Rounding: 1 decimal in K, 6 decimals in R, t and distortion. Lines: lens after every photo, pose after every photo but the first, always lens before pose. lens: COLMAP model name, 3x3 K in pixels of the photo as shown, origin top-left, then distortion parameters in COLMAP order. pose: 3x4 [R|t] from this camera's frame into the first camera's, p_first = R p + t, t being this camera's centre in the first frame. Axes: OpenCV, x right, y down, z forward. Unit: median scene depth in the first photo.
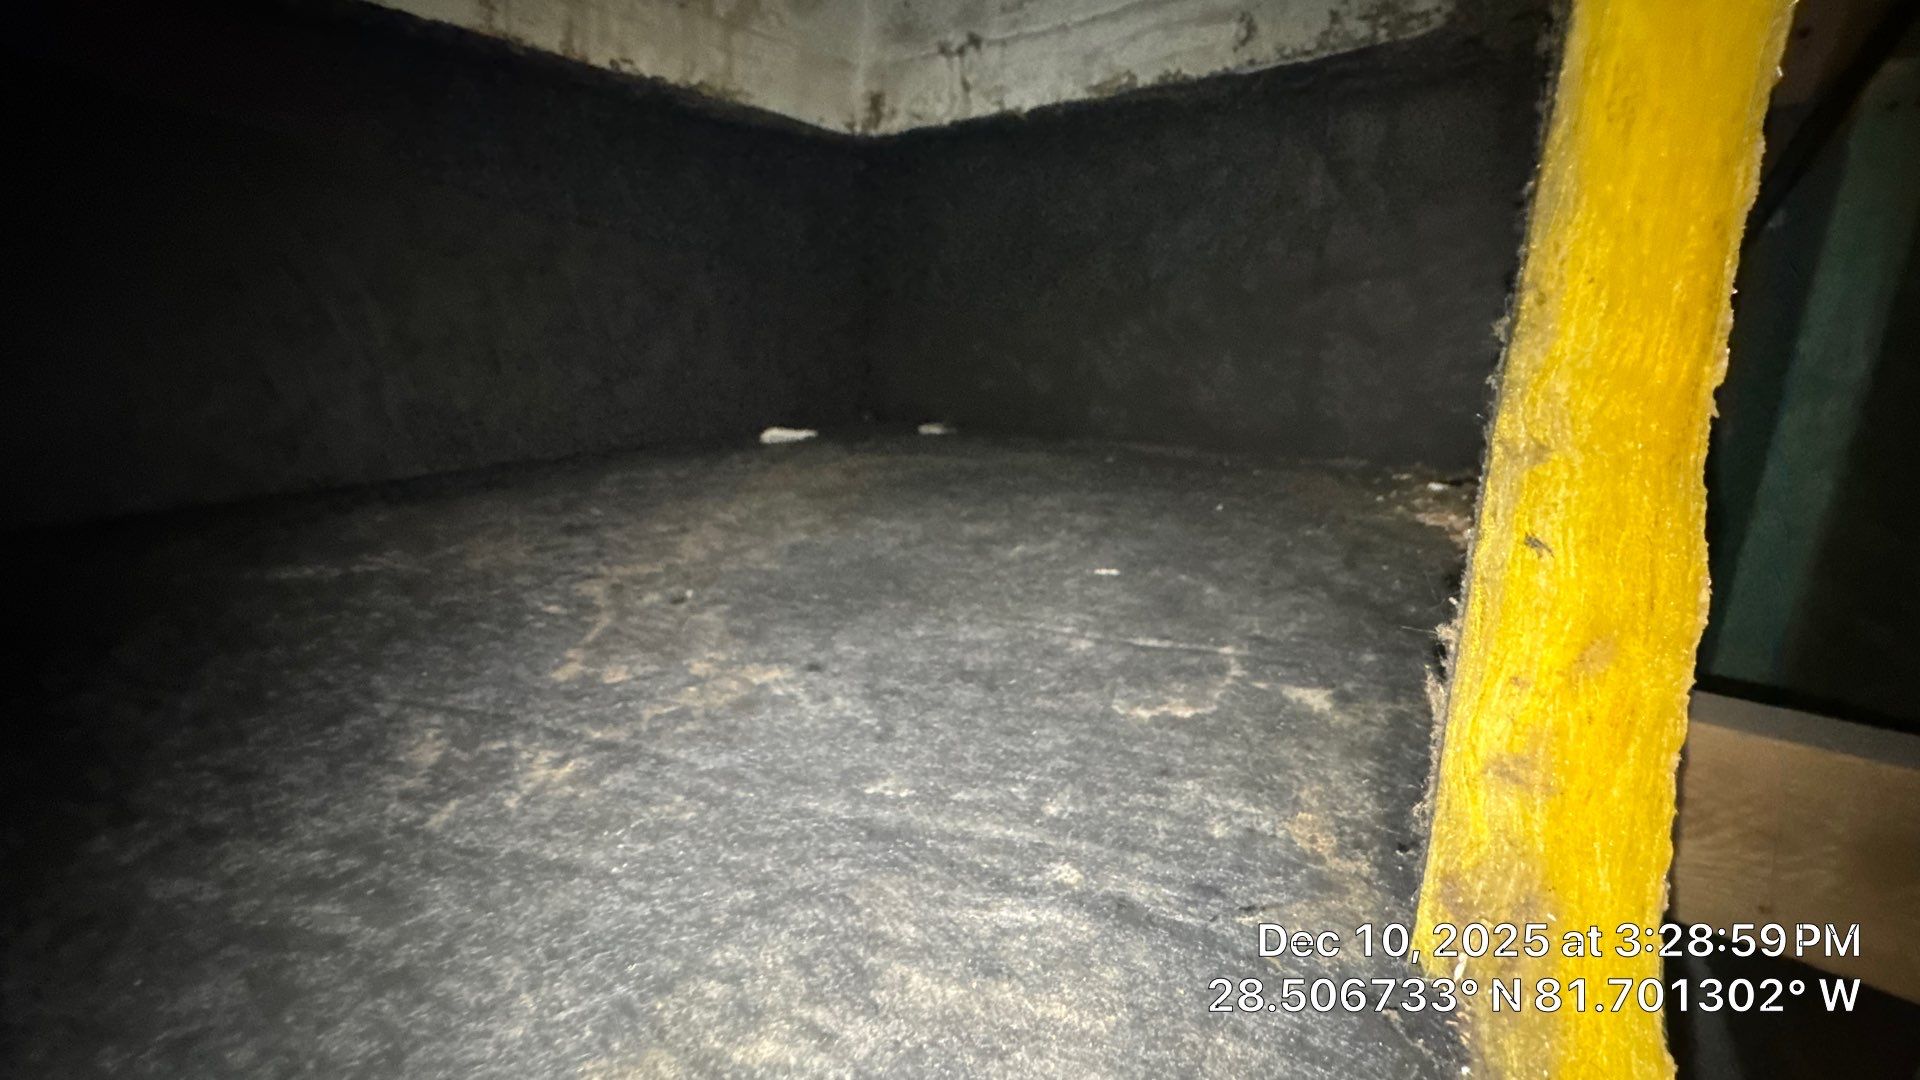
lens RADIAL K [[774.7, 0, 959.9], [0, 774.7, 540.8], [0, 0, 1]] dist [-0.004475, 0.000944]
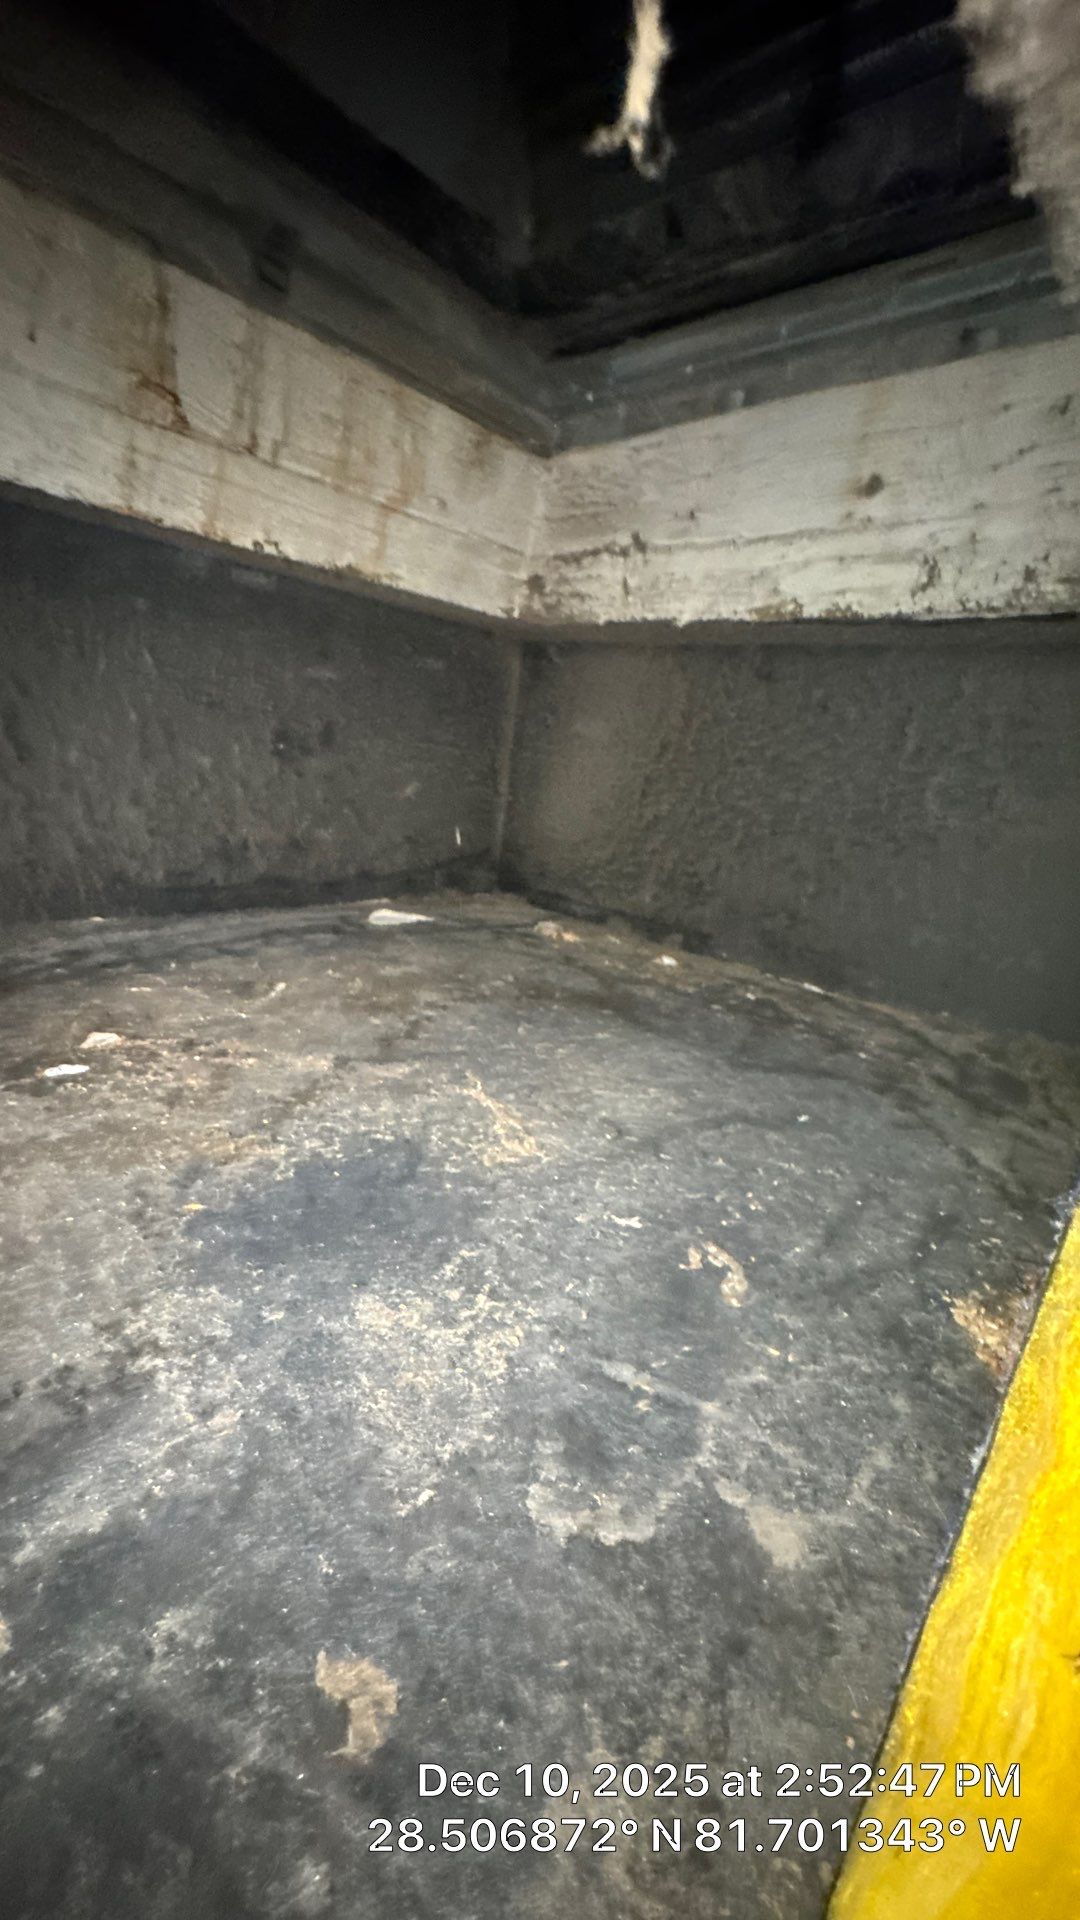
lens RADIAL K [[774.7, 0, 539.9], [0, 774.7, 959.0], [0, 0, 1]] dist [-0.004475, 0.000944]
pose [[0.983213, 0.148437, -0.106108, 0.084085], [-0.149811, 0.988702, -0.005051, -0.139877], [0.104160, 0.020862, 0.994342, 0.068168]]
